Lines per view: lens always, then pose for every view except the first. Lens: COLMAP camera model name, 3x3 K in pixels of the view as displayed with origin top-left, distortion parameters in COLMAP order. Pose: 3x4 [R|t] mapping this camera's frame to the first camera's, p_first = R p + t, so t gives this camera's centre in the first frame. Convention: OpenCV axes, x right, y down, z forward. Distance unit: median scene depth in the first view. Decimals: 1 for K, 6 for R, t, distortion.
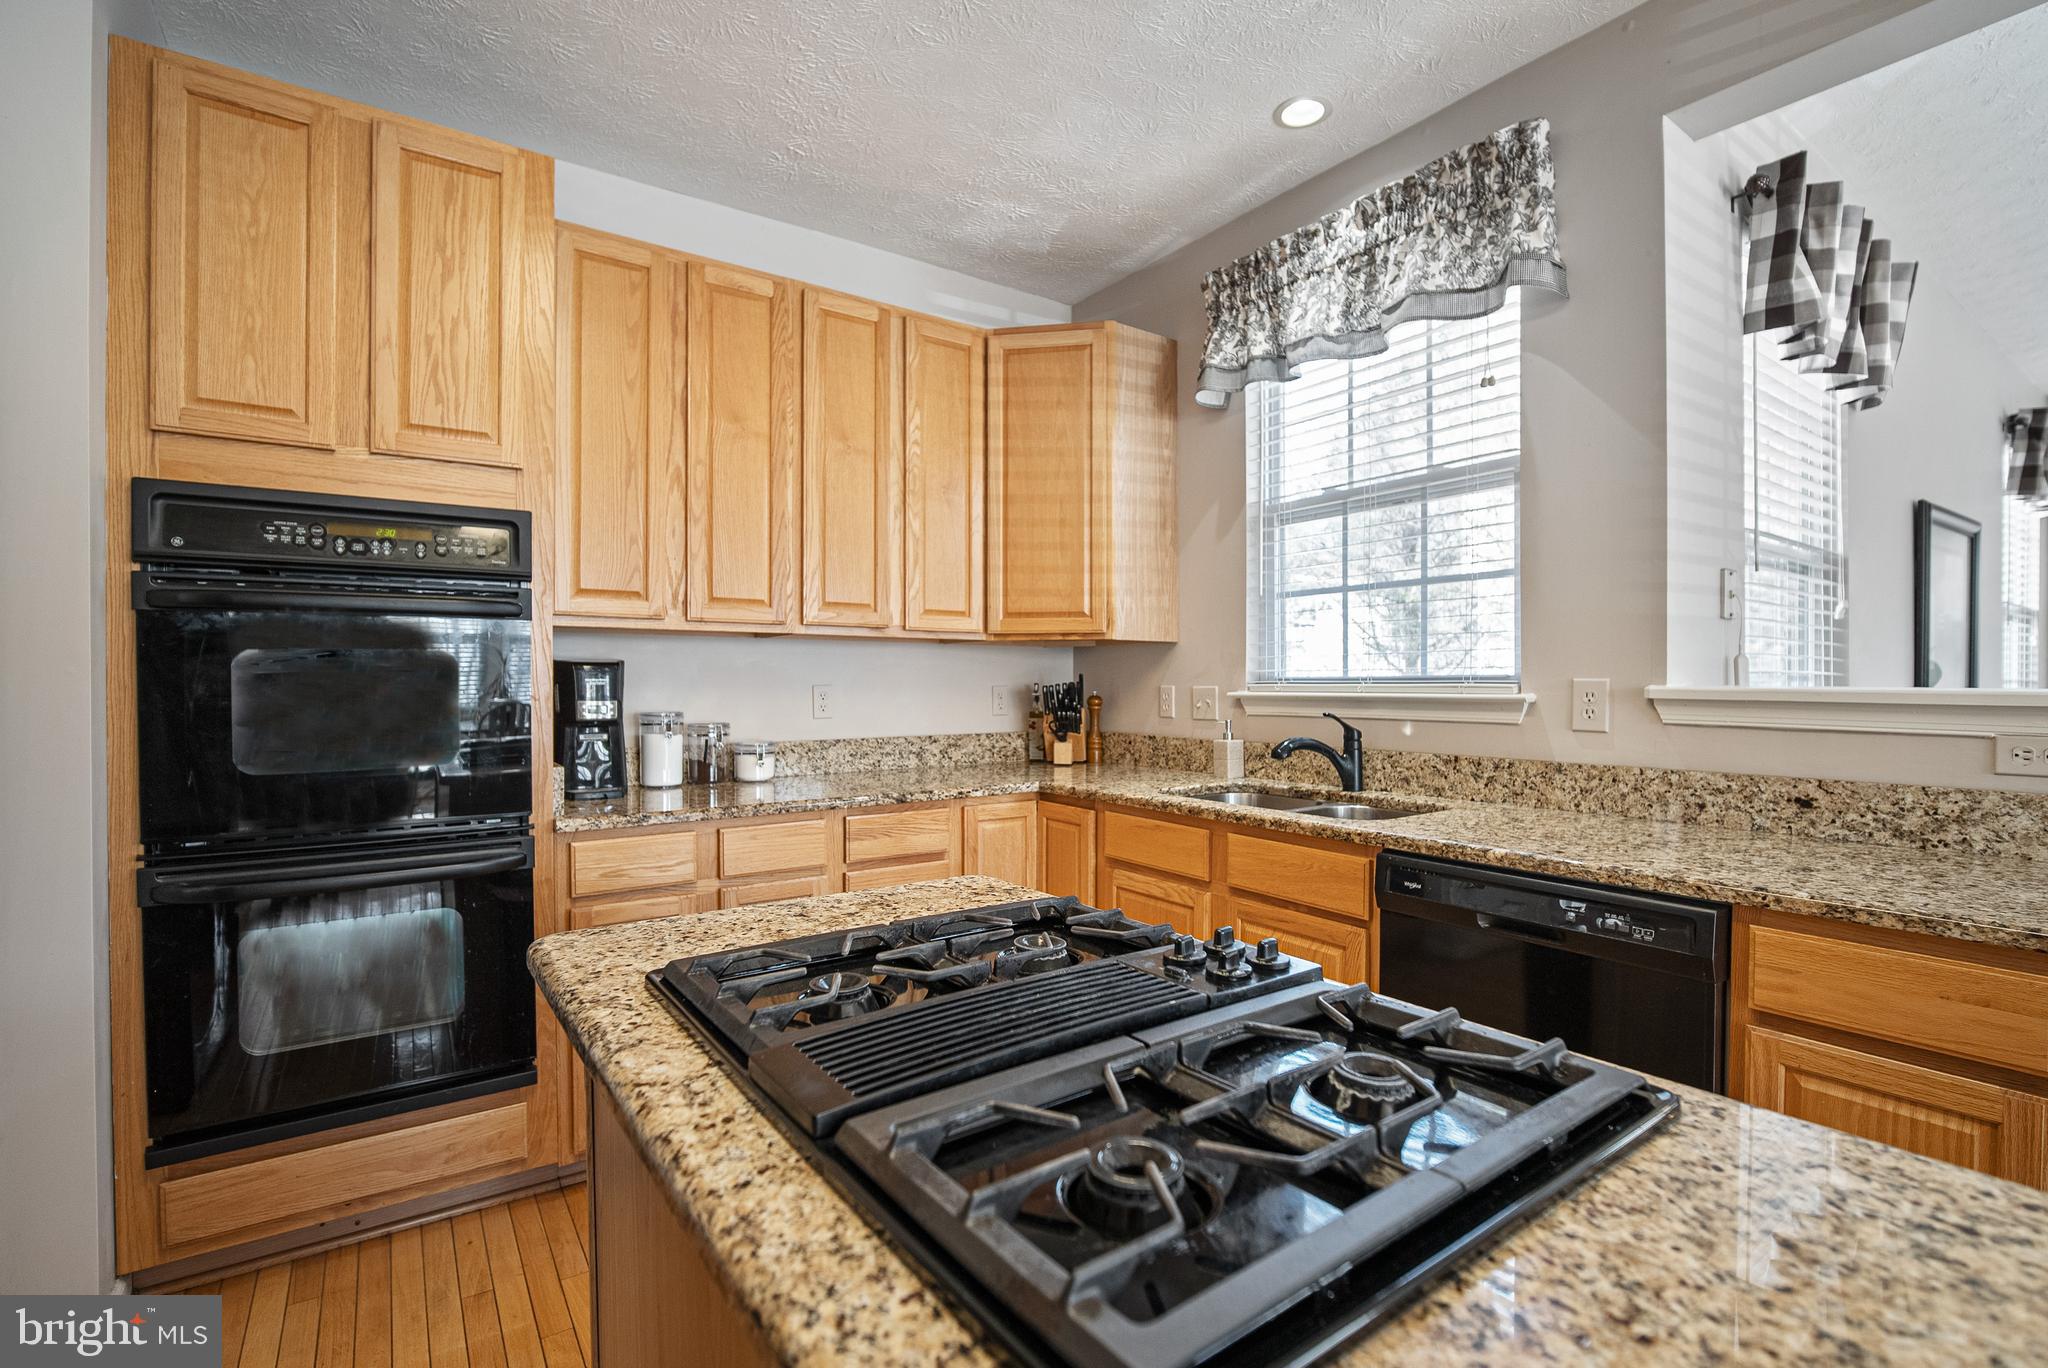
lens RADIAL K [[928.9, 0, 1029.1], [0, 928.9, 689.8], [0, 0, 1]] dist [-0.028546, 0.005077]
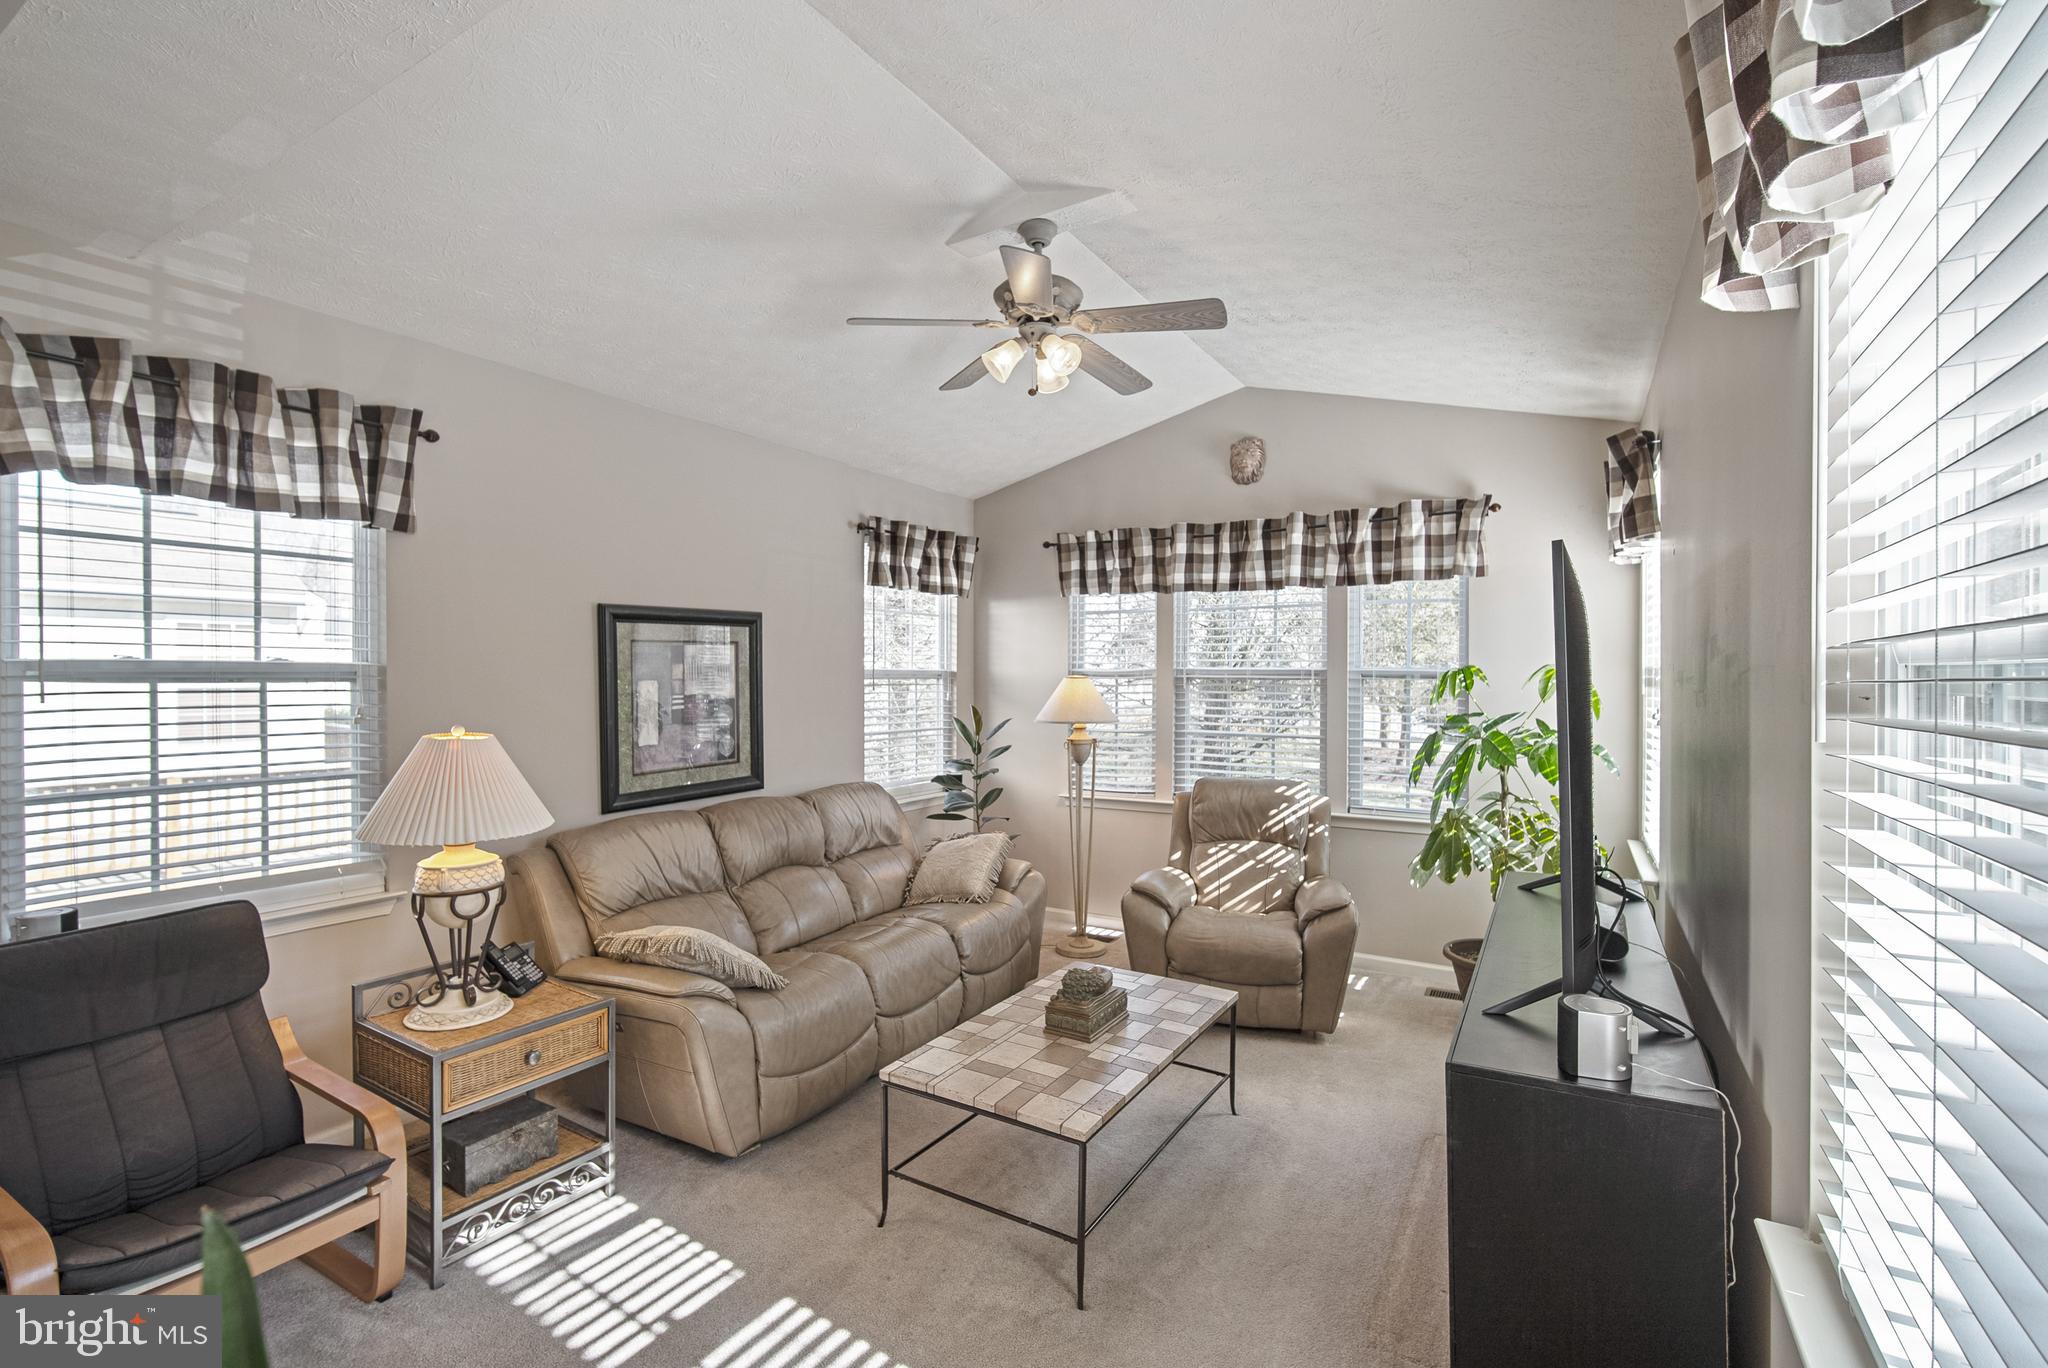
lens RADIAL K [[904.1, 0, 1028.5], [0, 904.1, 684.5], [0, 0, 1]] dist [-0.017076, 0.006183]
pose [[0.912325, -0.005849, 0.409425, 1.309319], [0.005094, 0.999983, 0.002935, -0.138460], [-0.409435, -0.000592, 0.912339, -0.361770]]
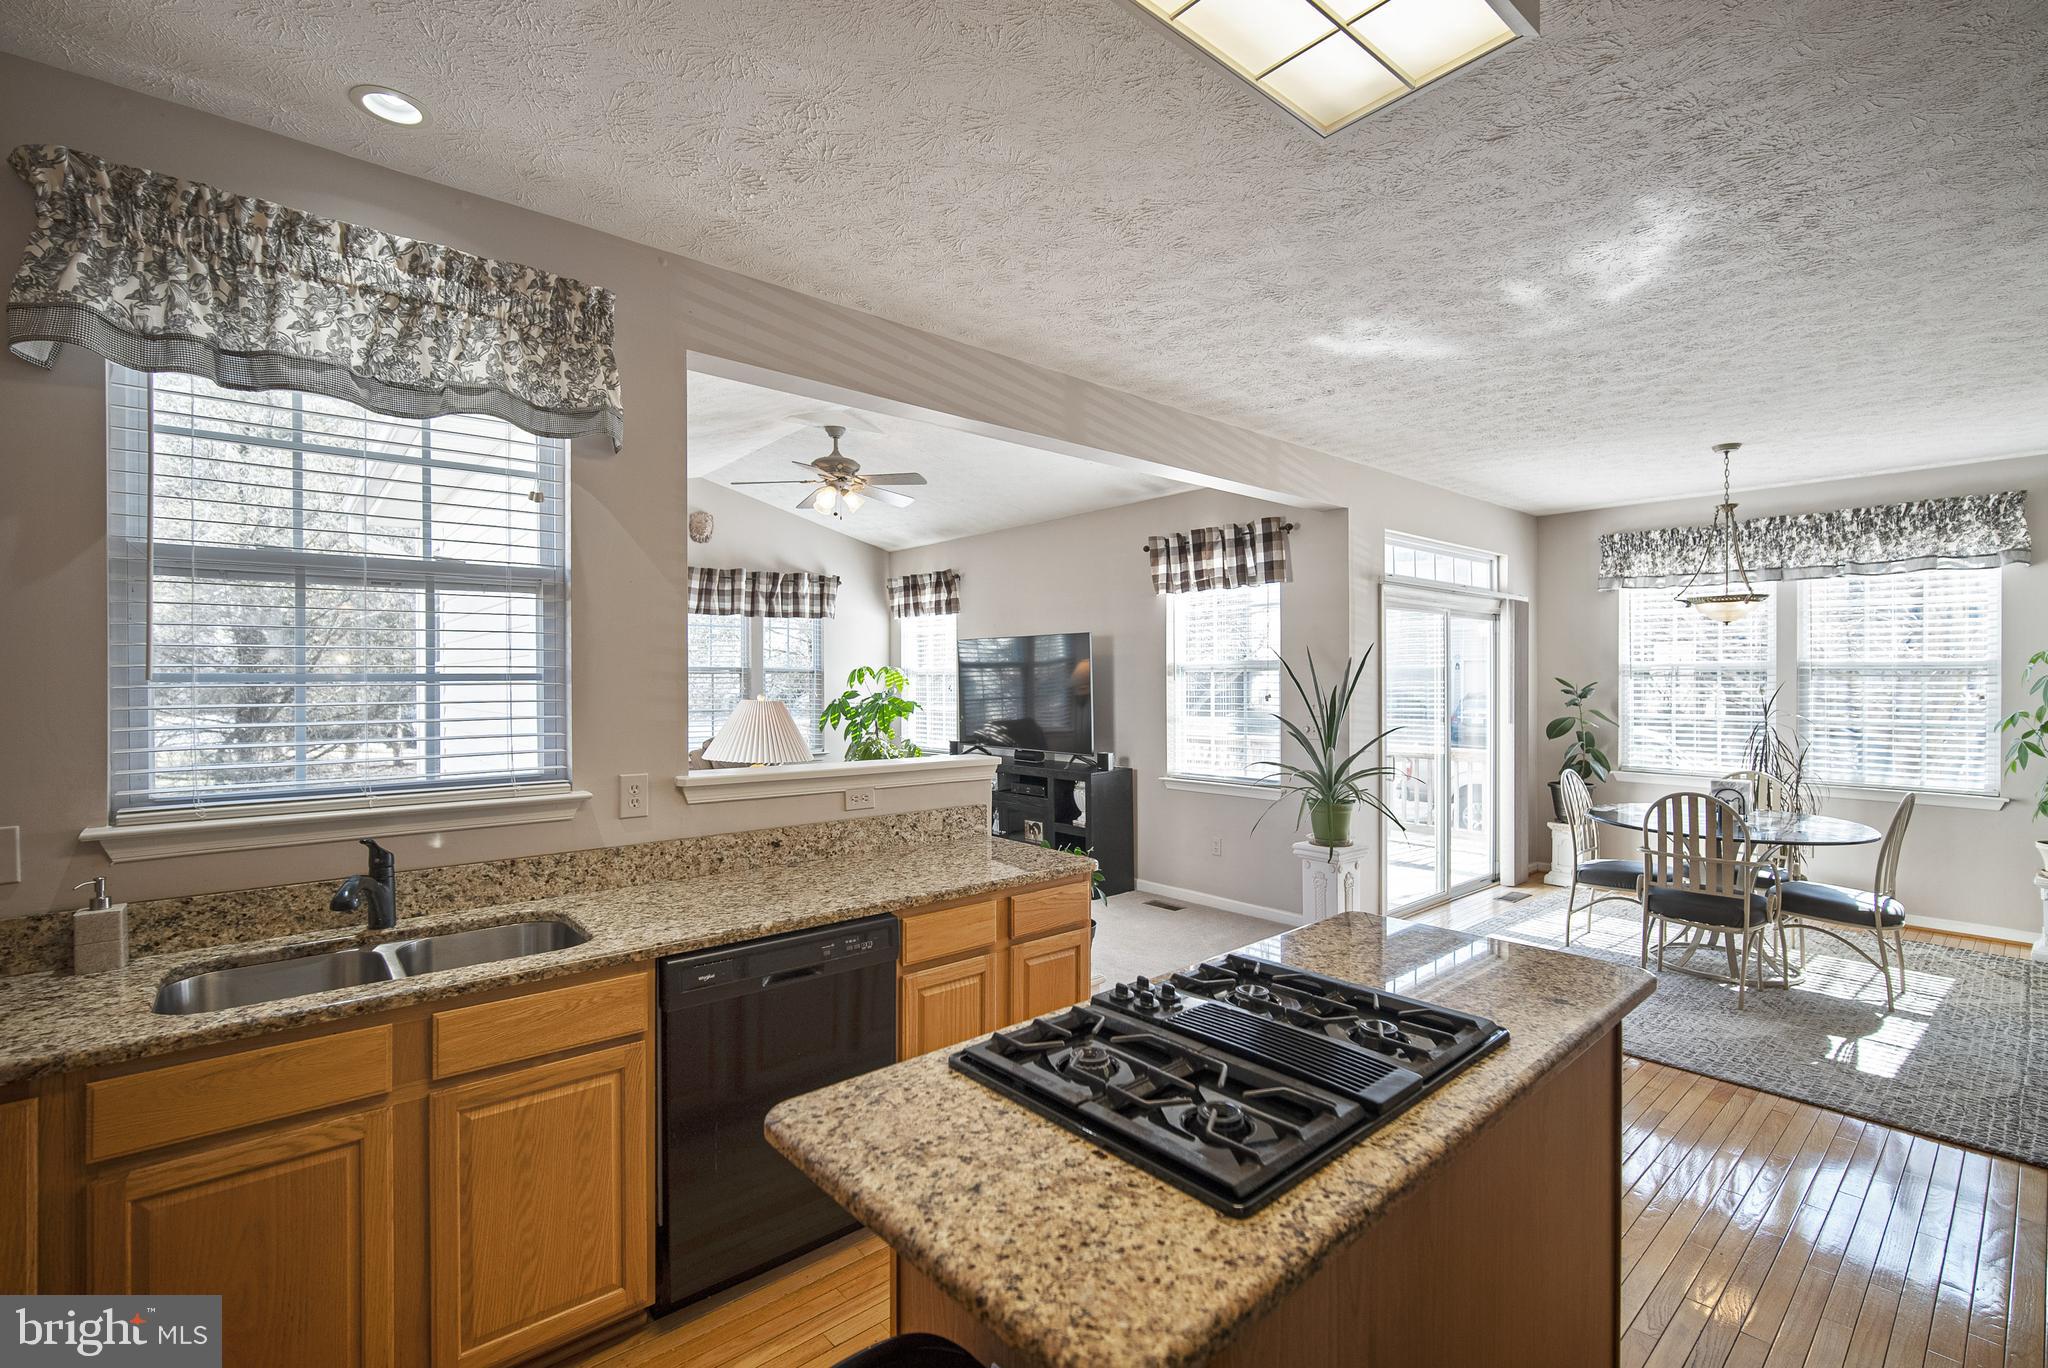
lens RADIAL K [[900.6, 0, 1029.3], [0, 900.6, 681.3], [0, 0, 1]] dist [-0.015312, 0.004911]
pose [[-0.099682, -0.002401, 0.995016, -0.540220], [0.009391, 0.999950, 0.003353, -0.115624], [-0.994975, 0.009678, -0.099655, 0.513705]]
